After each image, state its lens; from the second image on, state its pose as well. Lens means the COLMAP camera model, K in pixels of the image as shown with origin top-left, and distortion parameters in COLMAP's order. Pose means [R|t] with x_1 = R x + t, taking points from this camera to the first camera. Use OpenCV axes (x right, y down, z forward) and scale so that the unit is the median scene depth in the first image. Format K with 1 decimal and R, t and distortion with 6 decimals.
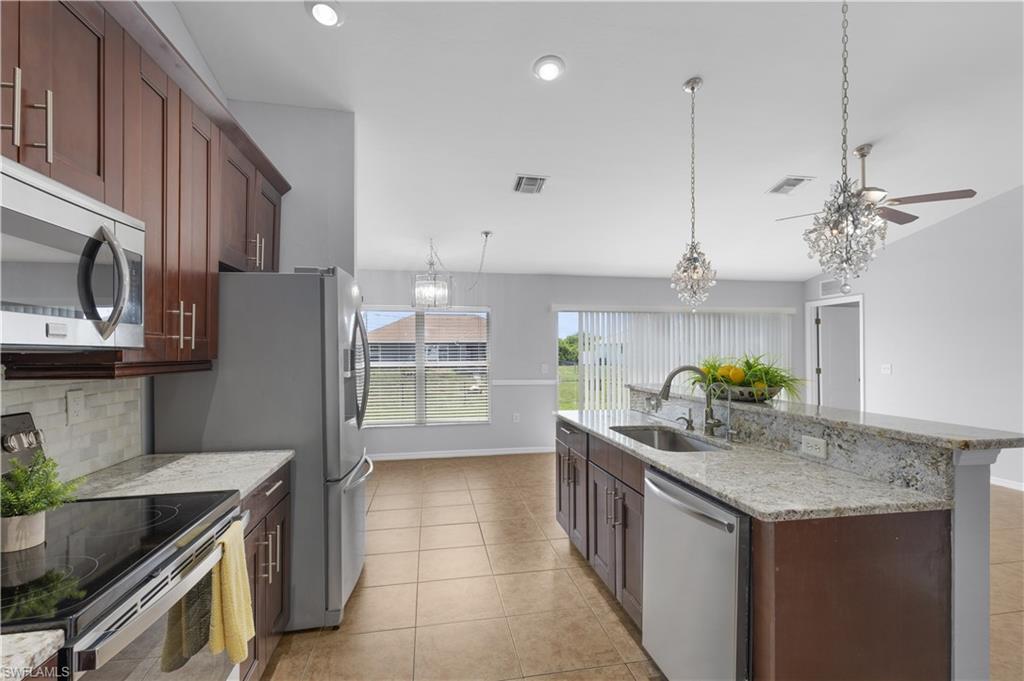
lens RADIAL K [[477.4, 0, 517.4], [0, 477.4, 348.9], [0, 0, 1]] dist [0.002577, -0.000127]
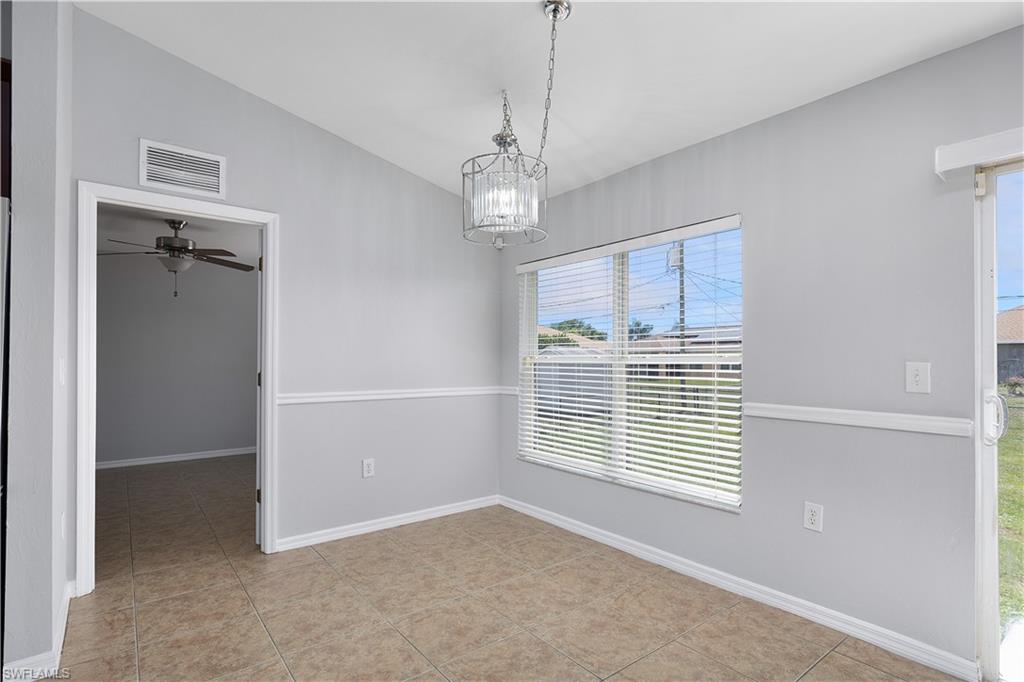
lens RADIAL K [[504.6, 0, 520.6], [0, 504.6, 354.1], [0, 0, 1]] dist [-0.000302, -0.000036]
pose [[0.470815, -0.001367, -0.882231, 0.524854], [0.000557, 0.999999, -0.001253, 0.061233], [0.882232, 0.000098, 0.470815, 1.463680]]
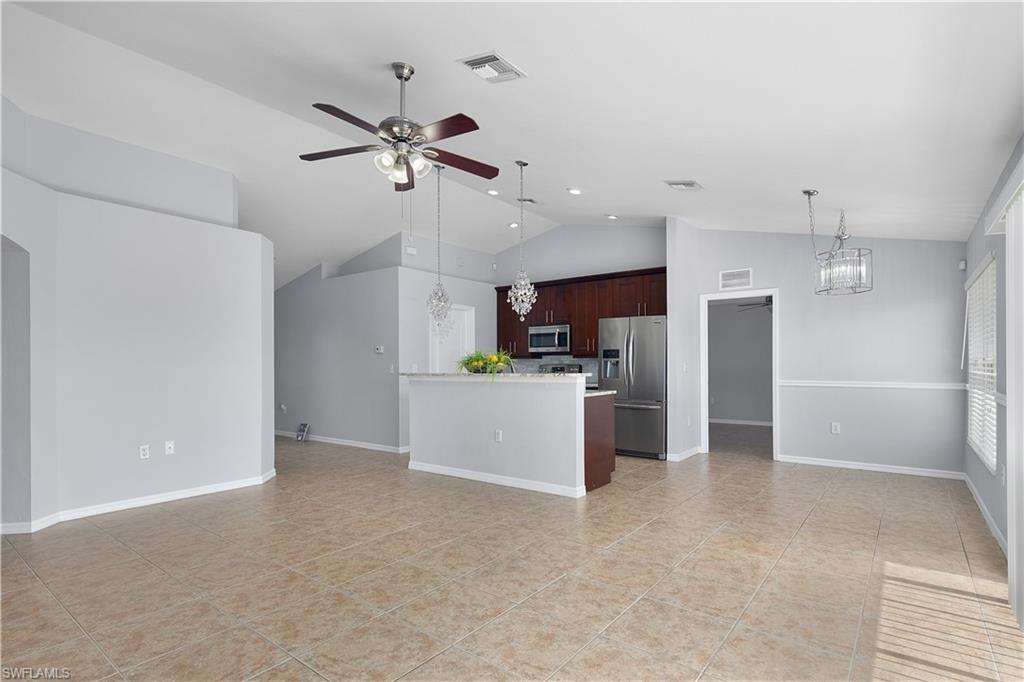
lens RADIAL K [[505.6, 0, 523.7], [0, 505.6, 362.9], [0, 0, 1]] dist [-0.002032, -0.000329]
pose [[-0.742844, 0.003821, -0.669453, 1.579739], [0.010501, 0.999927, -0.005945, 0.074441], [0.669382, -0.011446, -0.742831, 2.413206]]
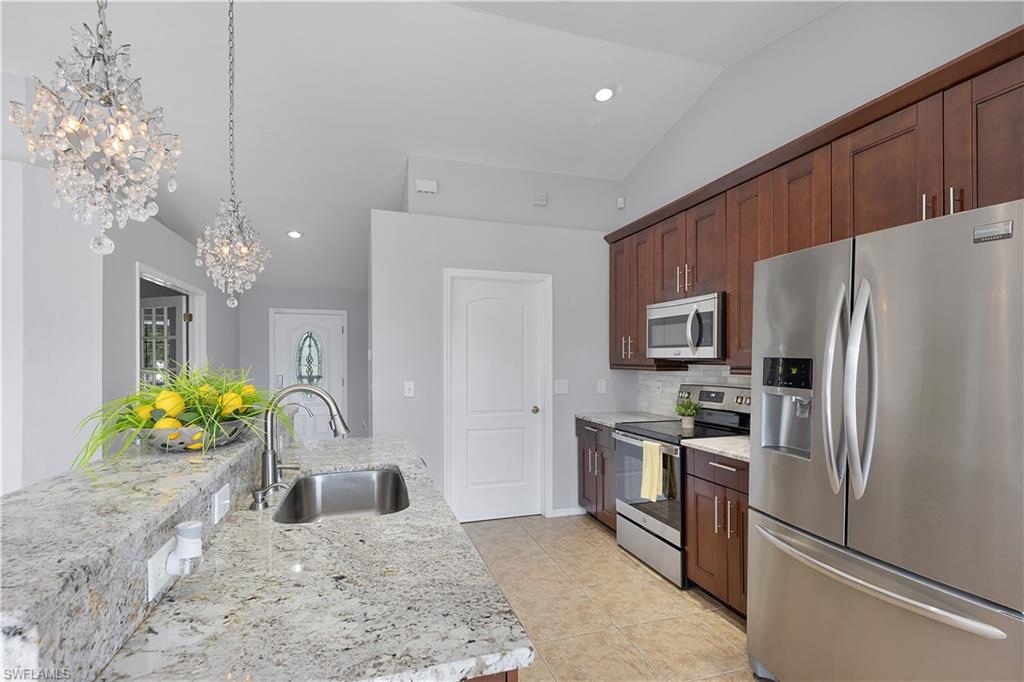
lens RADIAL K [[481.4, 0, 515.9], [0, 481.4, 359.8], [0, 0, 1]] dist [0.009353, -0.000620]
pose [[-0.991908, 0.002649, -0.126934, 0.157998], [0.003120, 0.999989, -0.003512, 0.006012], [0.126923, -0.003880, -0.991905, 1.556128]]
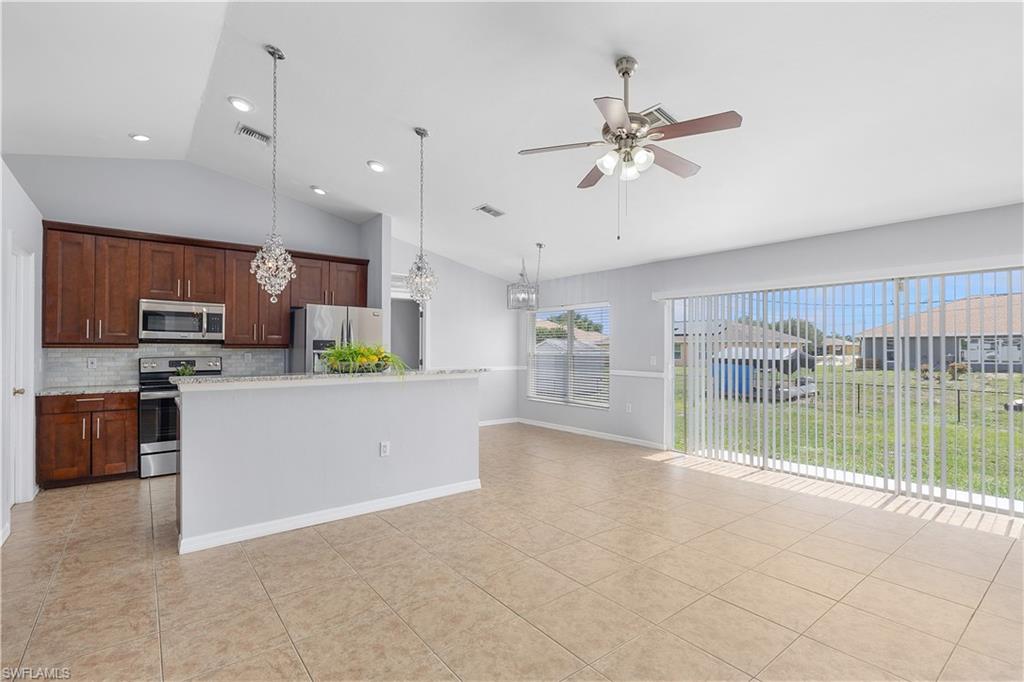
lens RADIAL K [[479.4, 0, 517.7], [0, 479.4, 344.1], [0, 0, 1]] dist [0.000172, 0.000062]
pose [[0.465608, -0.003809, -0.884983, 1.842314], [0.000589, 0.999992, -0.003994, 0.026488], [0.884991, 0.001338, 0.465606, 0.712624]]
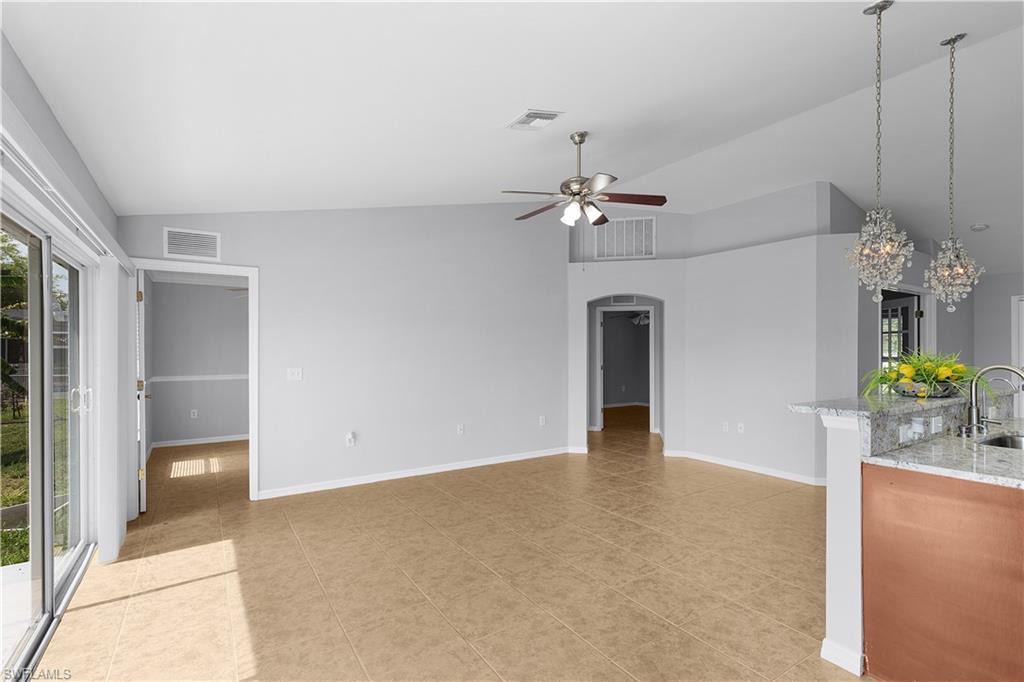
lens RADIAL K [[477.4, 0, 517.4], [0, 477.4, 349.4], [0, 0, 1]] dist [0.002577, -0.000127]
pose [[-0.391008, 0.001885, 0.920385, -0.110821], [-0.006149, 0.999970, -0.004660, 0.015460], [-0.920367, -0.007482, -0.390985, 2.077134]]
